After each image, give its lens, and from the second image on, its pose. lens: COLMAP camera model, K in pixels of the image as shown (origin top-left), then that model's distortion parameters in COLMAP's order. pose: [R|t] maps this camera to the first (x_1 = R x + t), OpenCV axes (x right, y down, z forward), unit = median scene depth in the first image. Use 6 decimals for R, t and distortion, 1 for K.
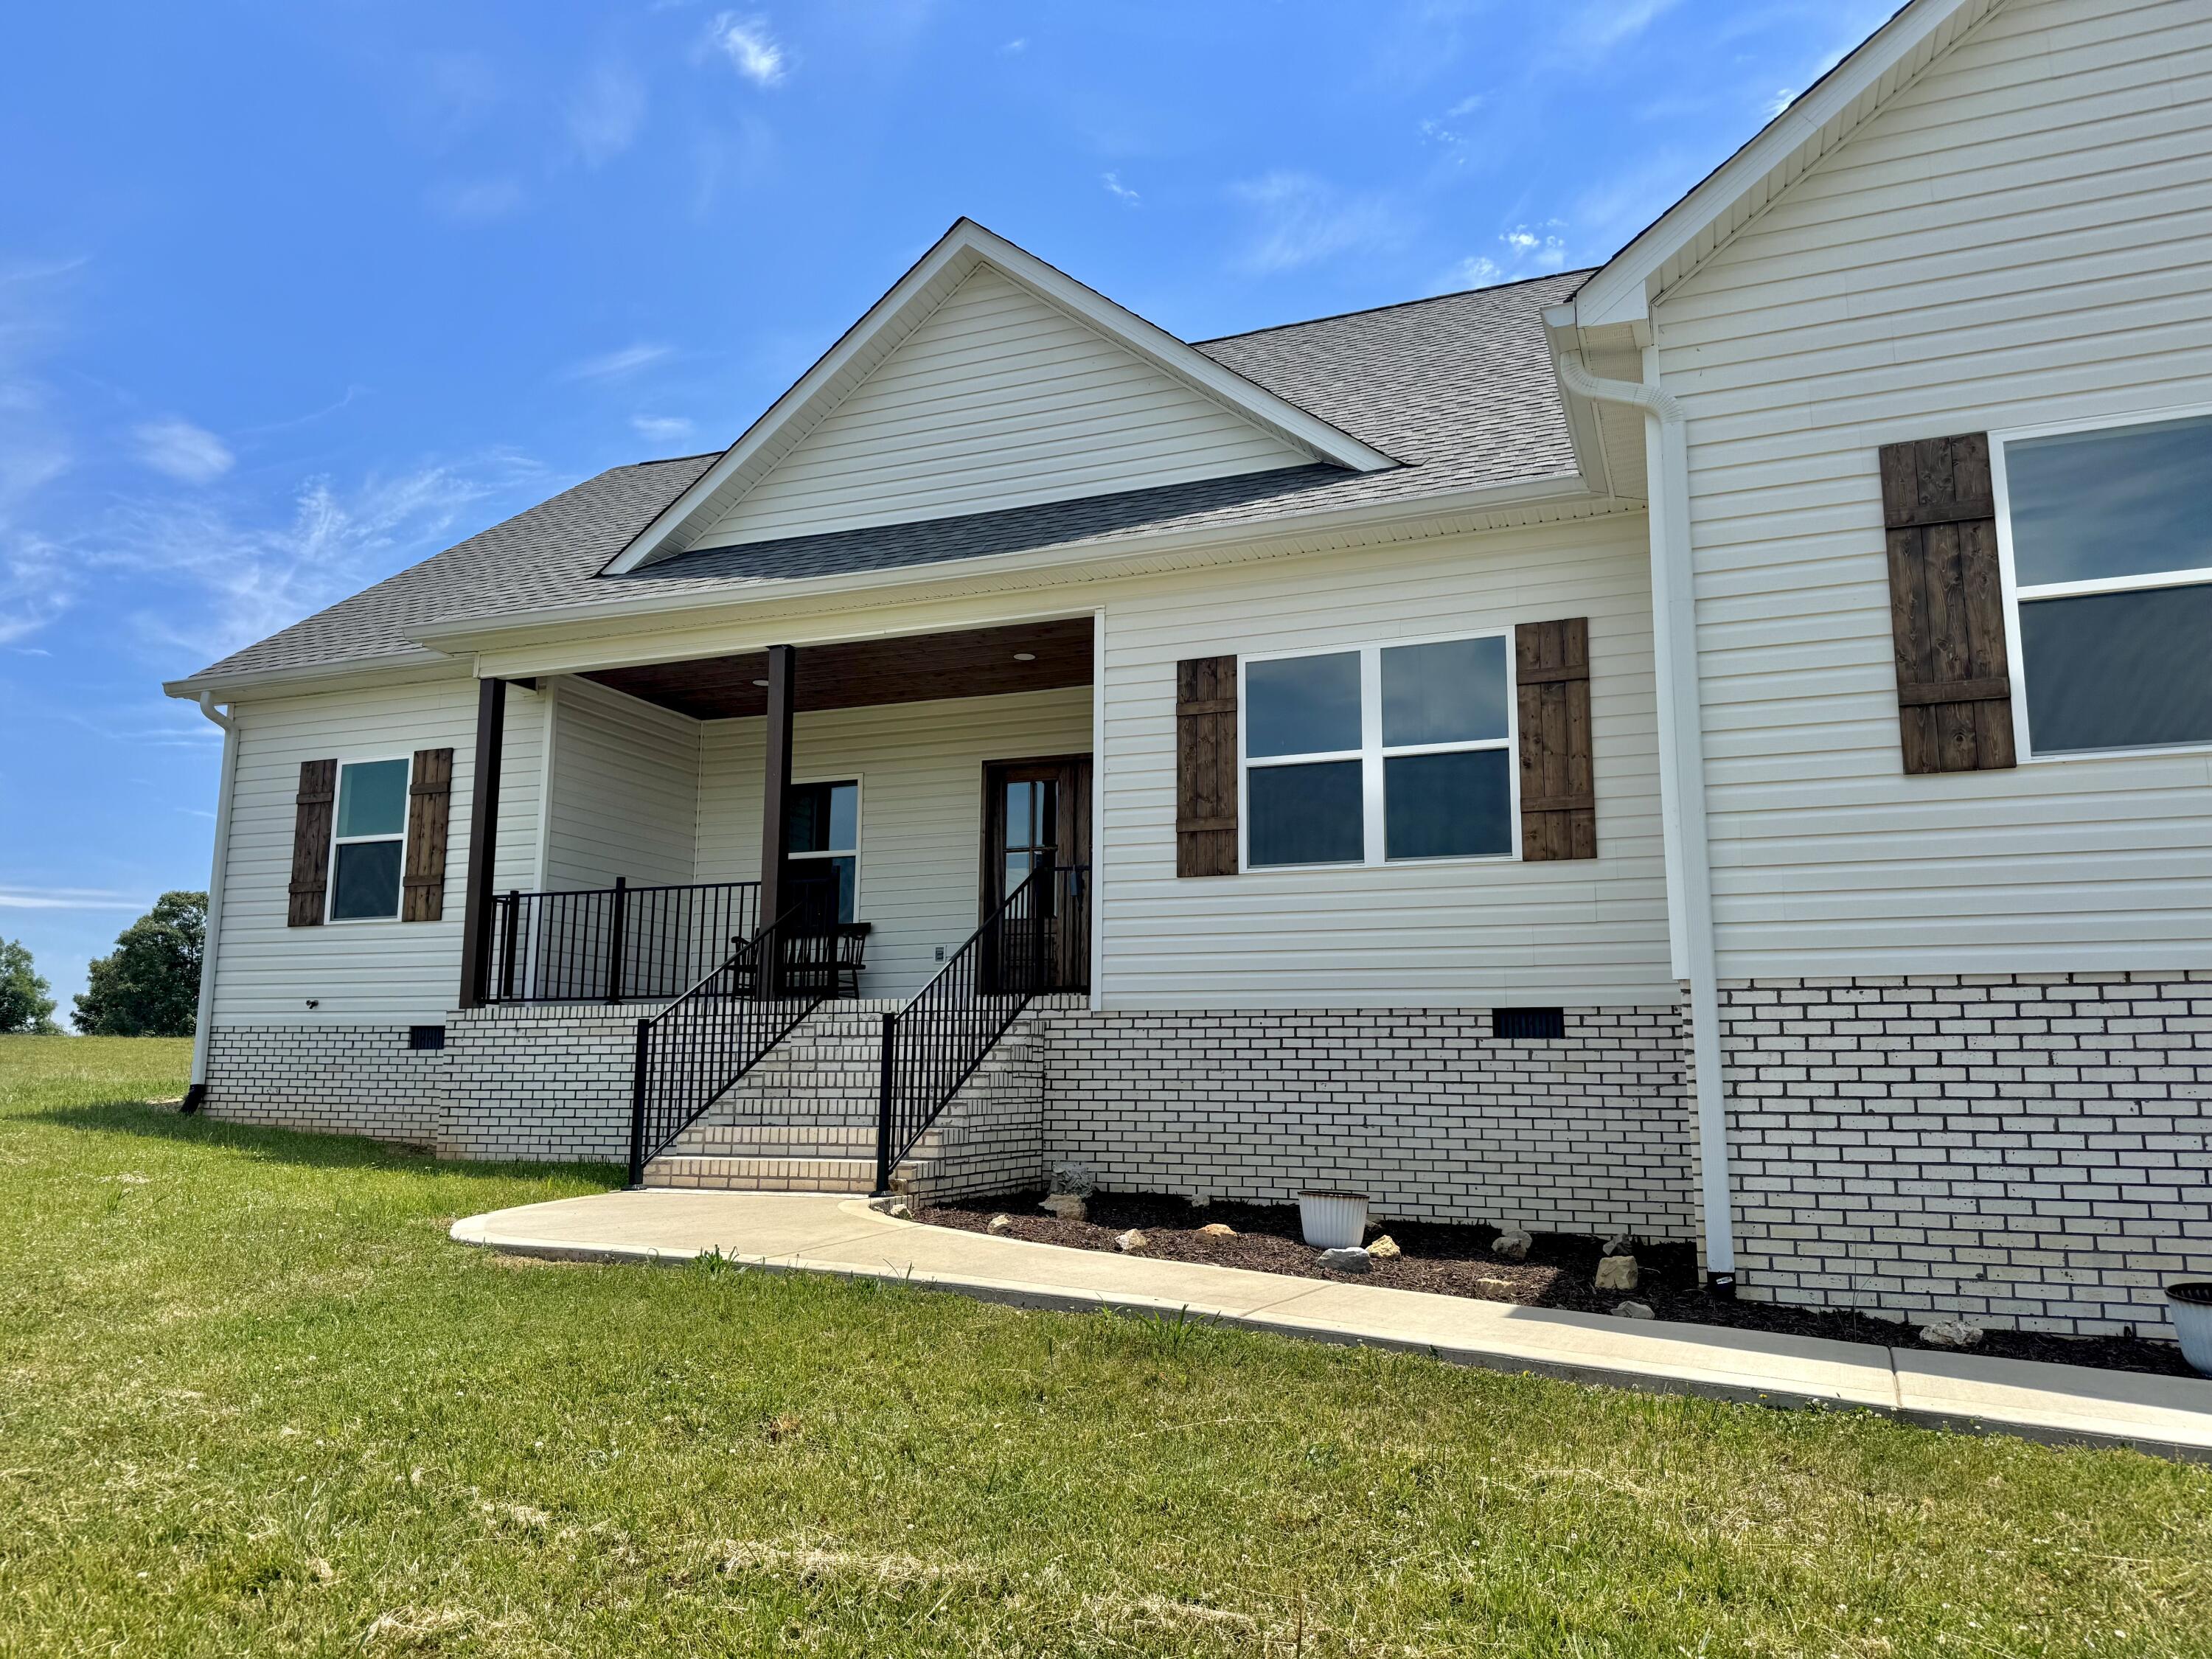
lens RADIAL K [[1566.2, 0, 1108.6], [0, 1566.2, 852.3], [0, 0, 1]] dist [0.040437, -0.008287]
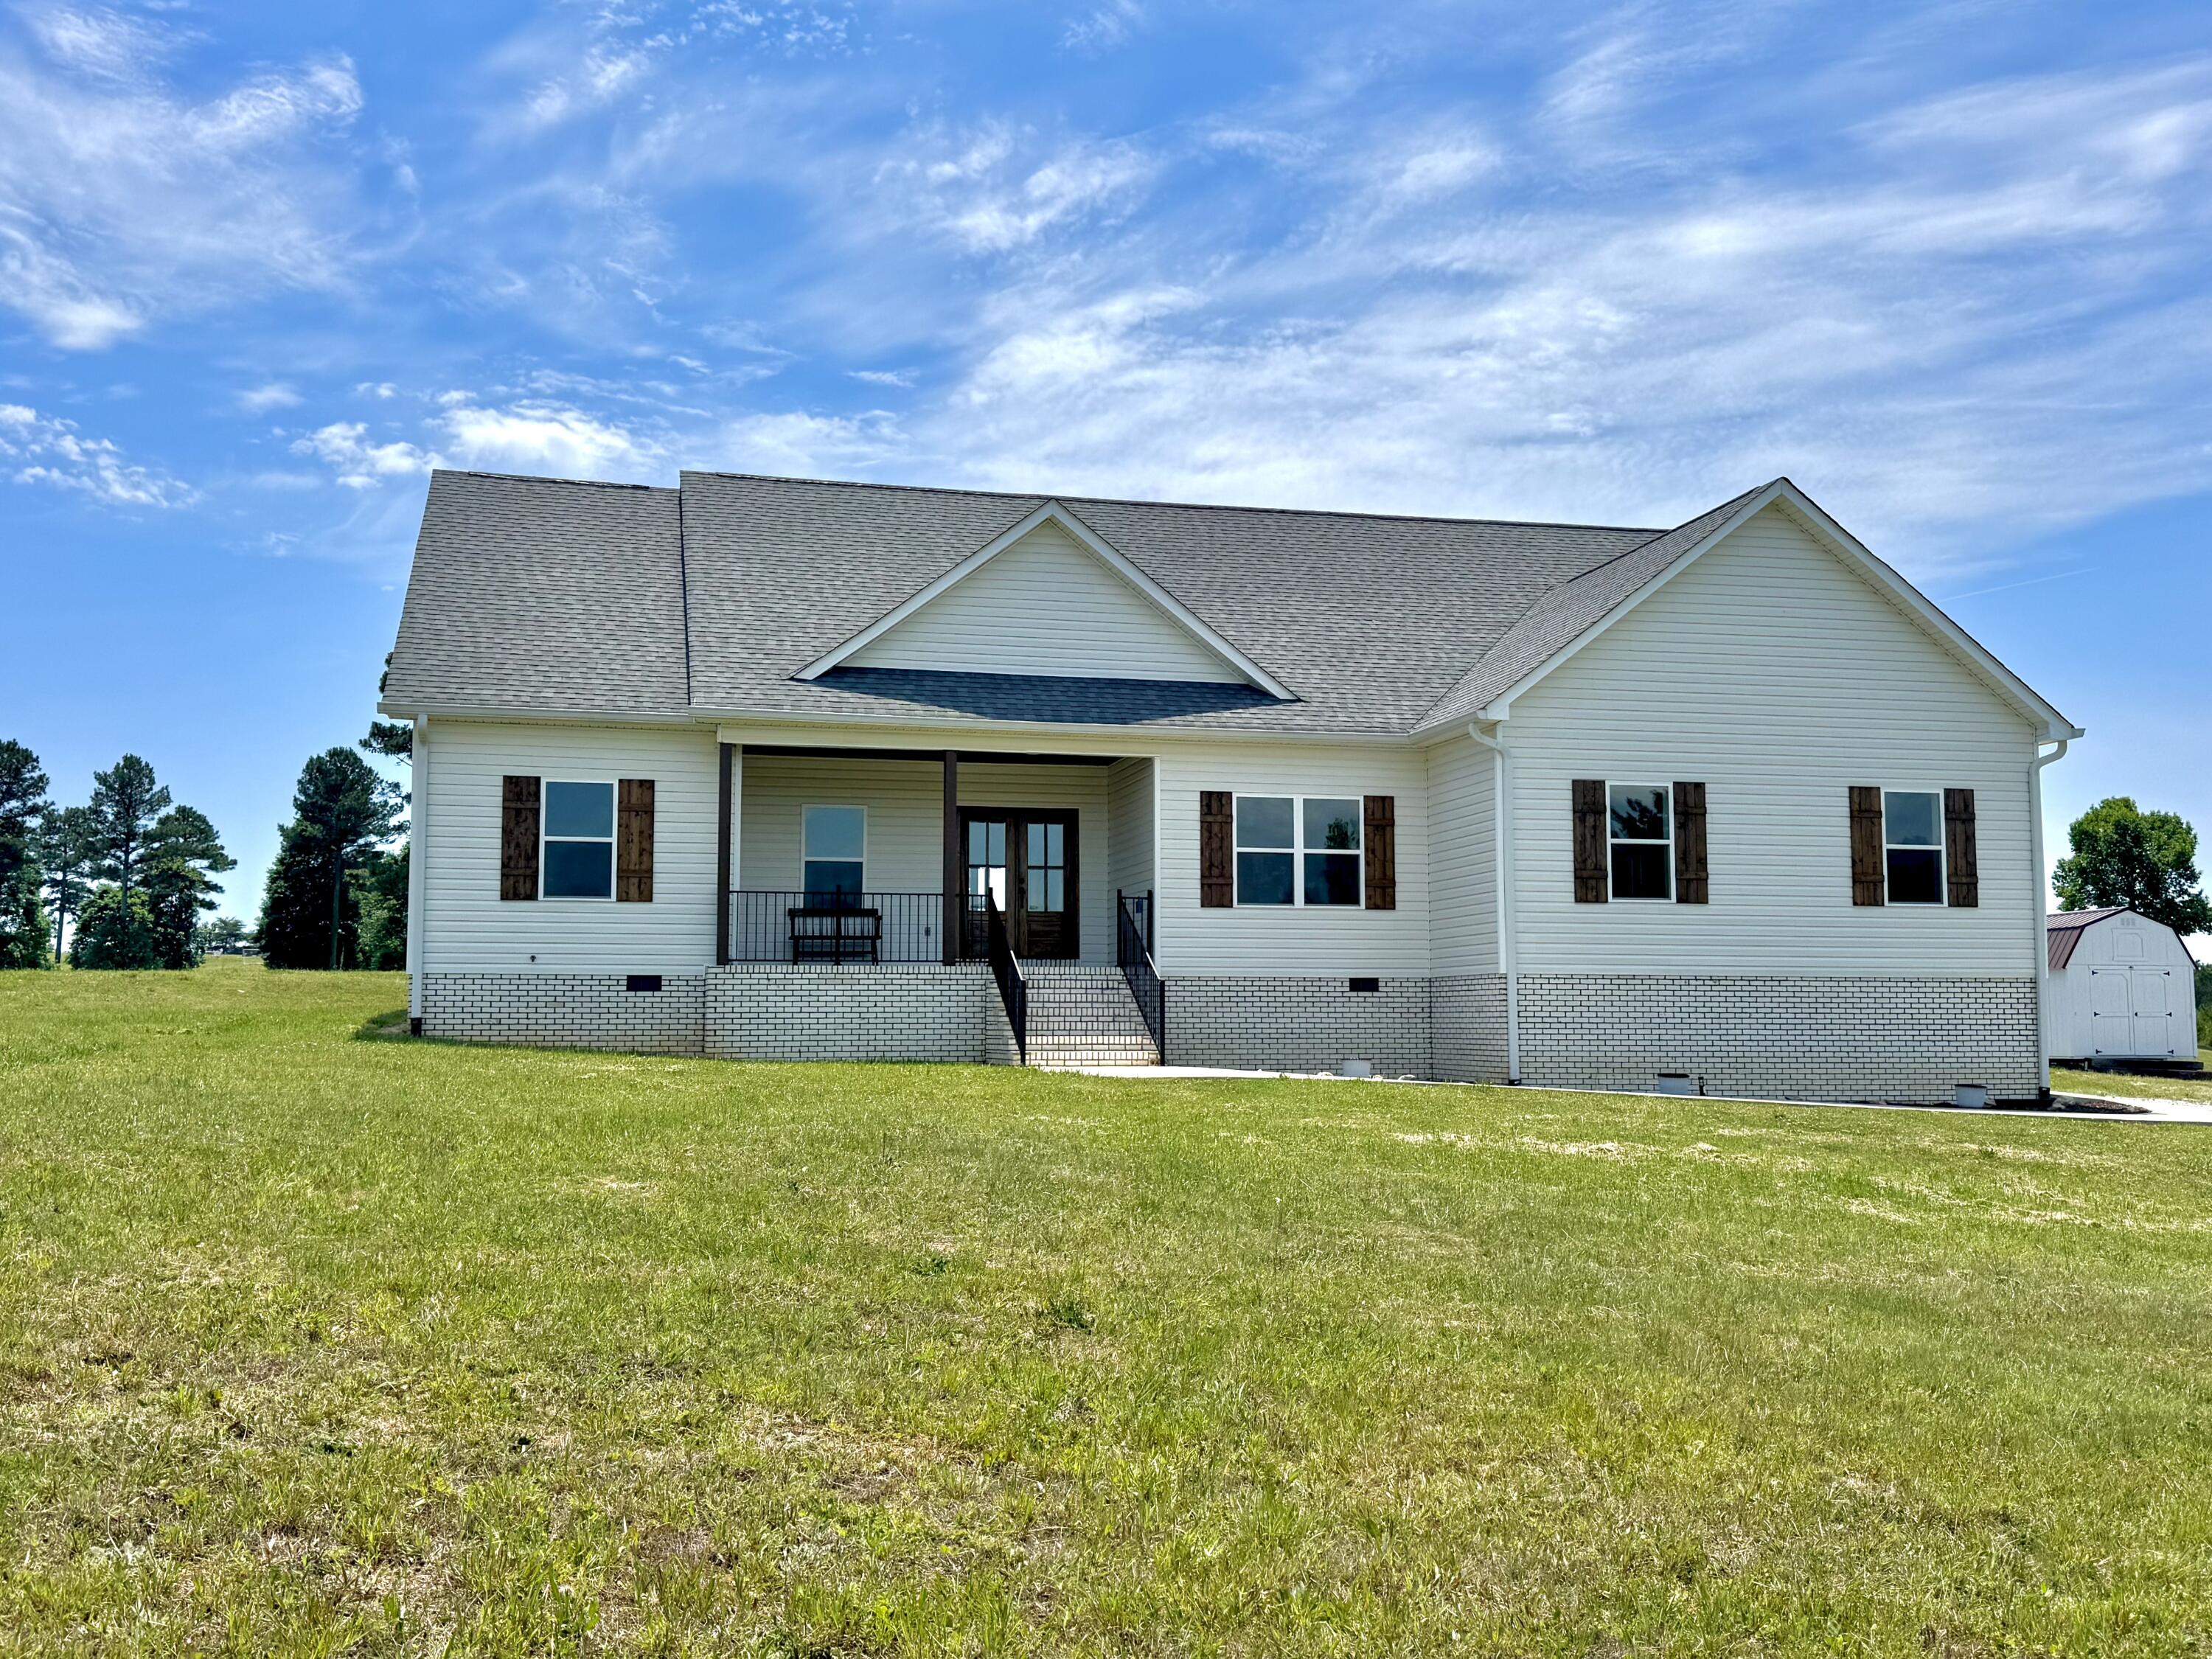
lens RADIAL K [[2060.9, 0, 1104.4], [0, 2060.9, 829.6], [0, 0, 1]] dist [-0.001555, 0.000000]
pose [[0.804909, 0.047182, 0.591520, -1.462244], [-0.082588, 0.996039, 0.032934, -0.143471], [-0.587623, -0.075361, 0.805617, -0.901628]]
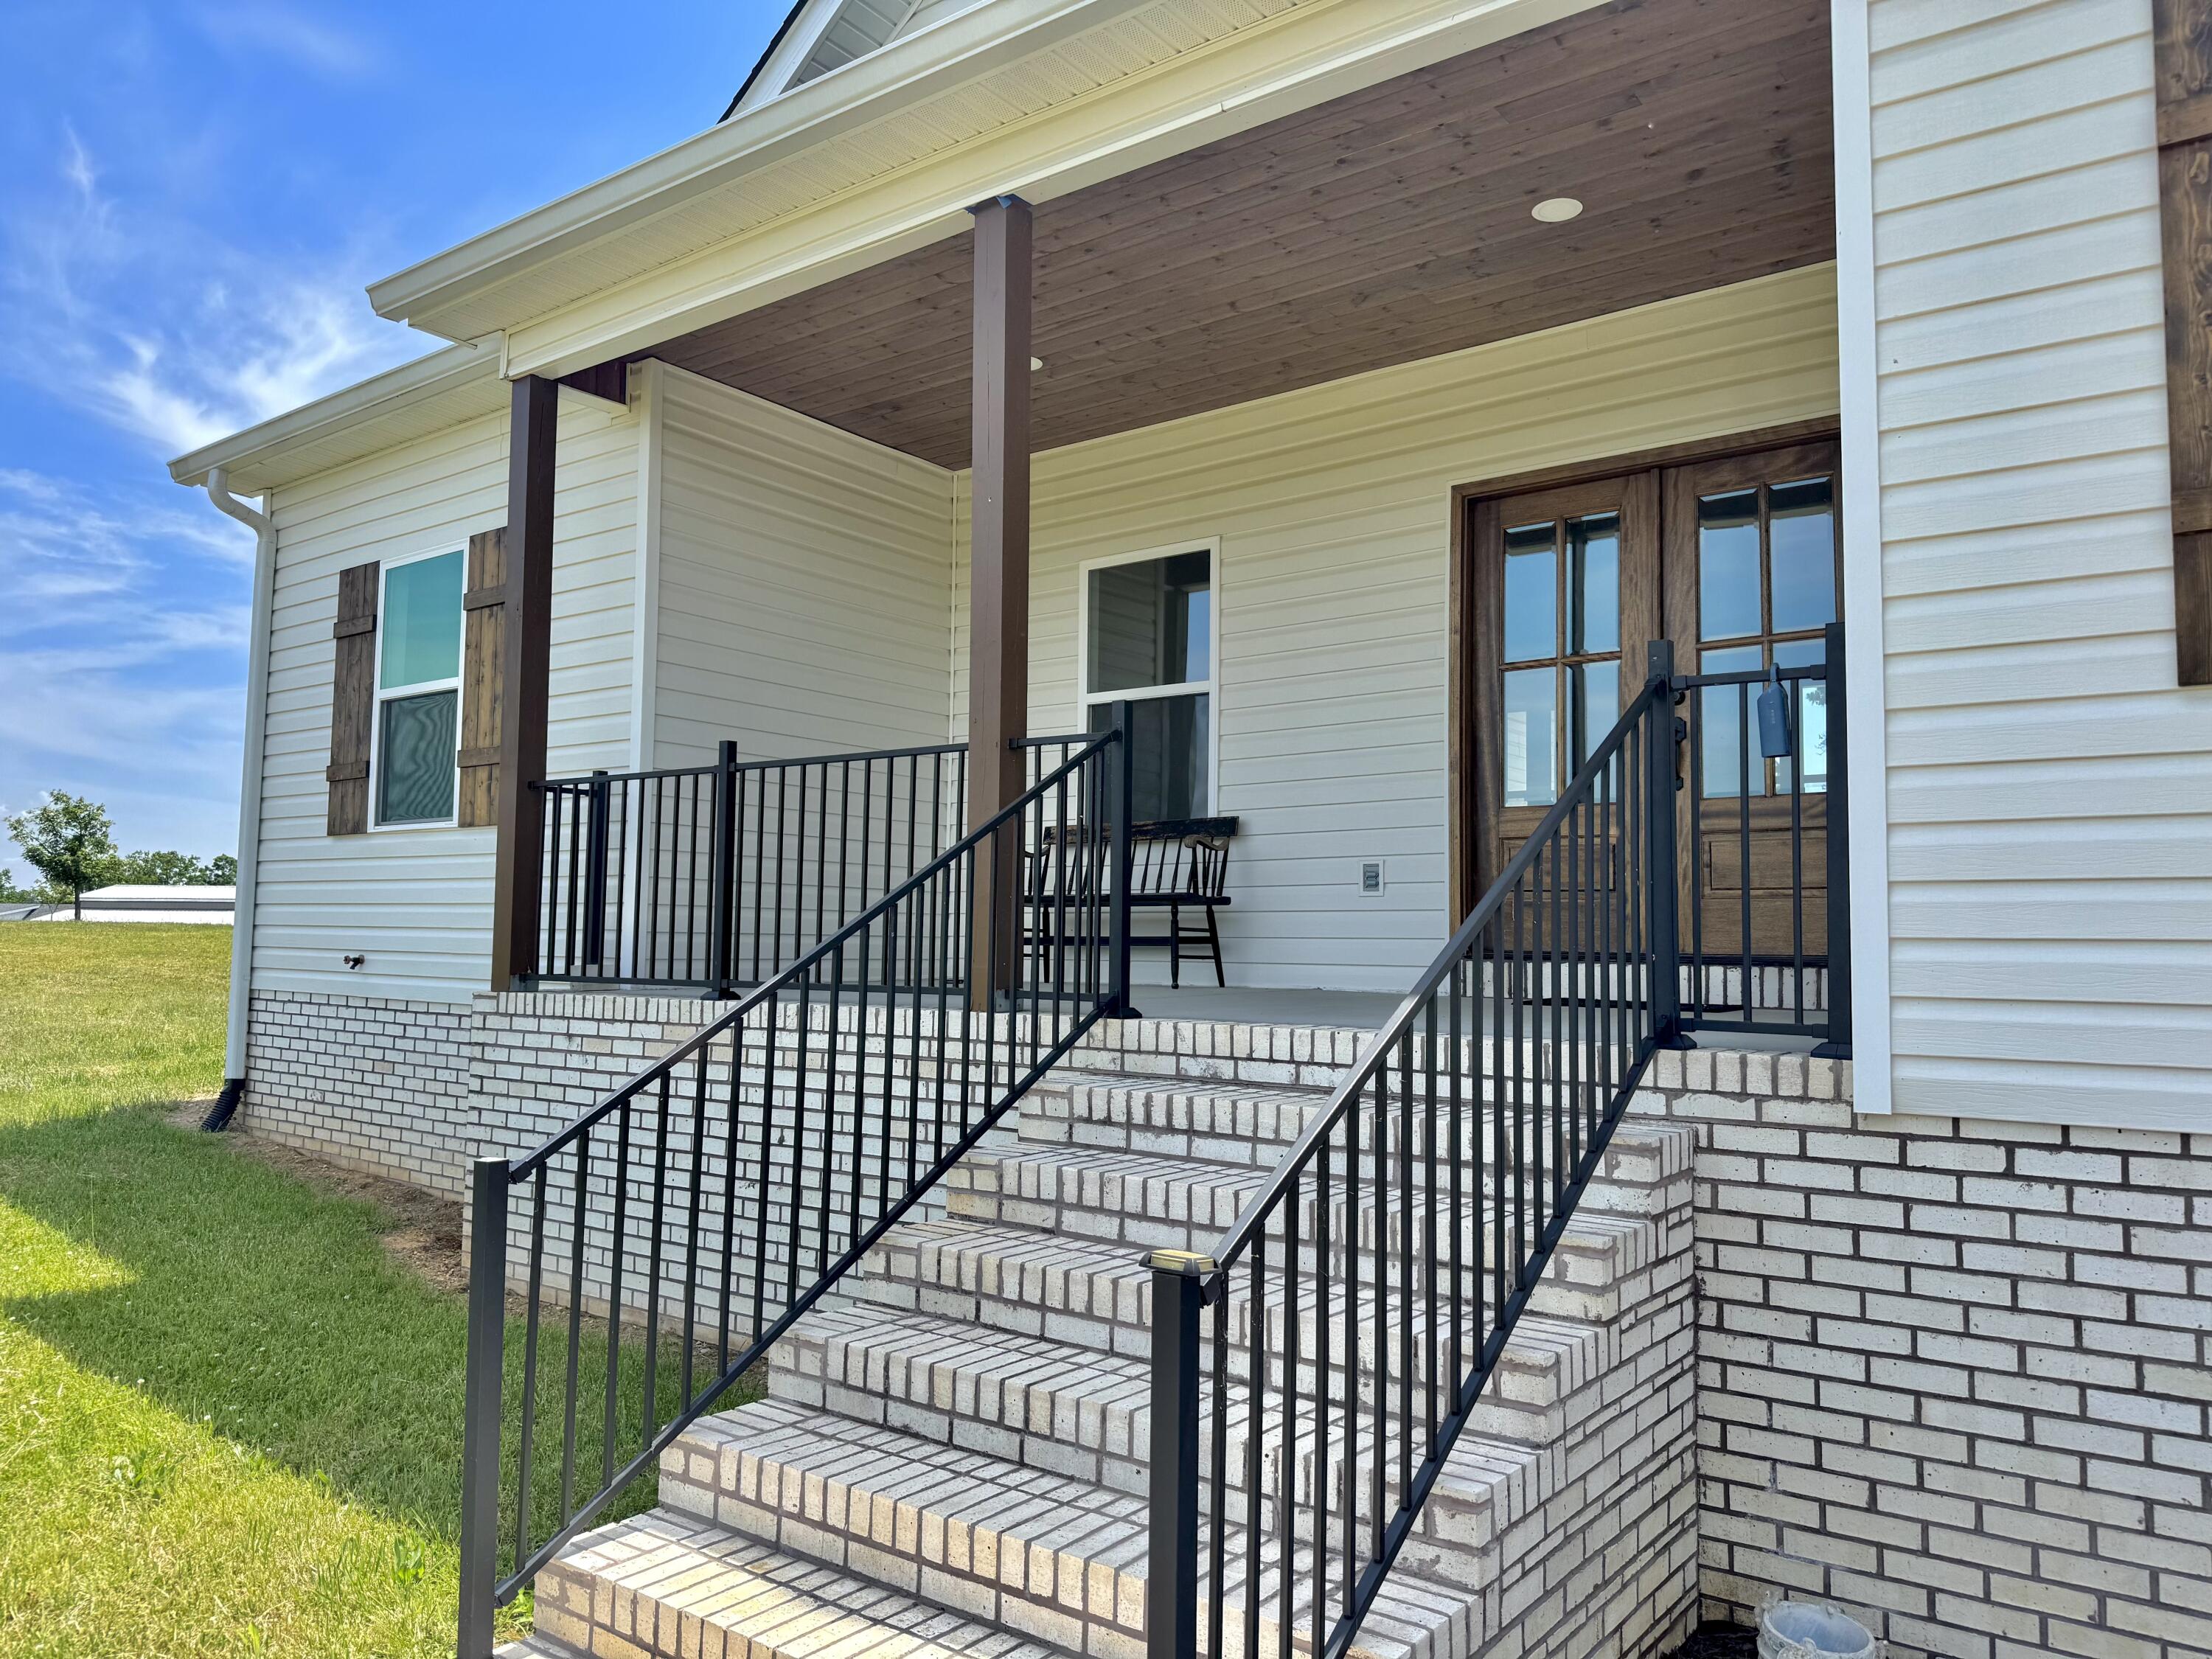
lens RADIAL K [[1566.2, 0, 1109.7], [0, 1566.2, 832.4], [0, 0, 1]] dist [0.040437, -0.008287]
pose [[0.962910, -0.012963, -0.269509, -0.067042], [0.033605, 0.996830, 0.072119, 0.014355], [0.267720, -0.078501, 0.960293, 0.616263]]
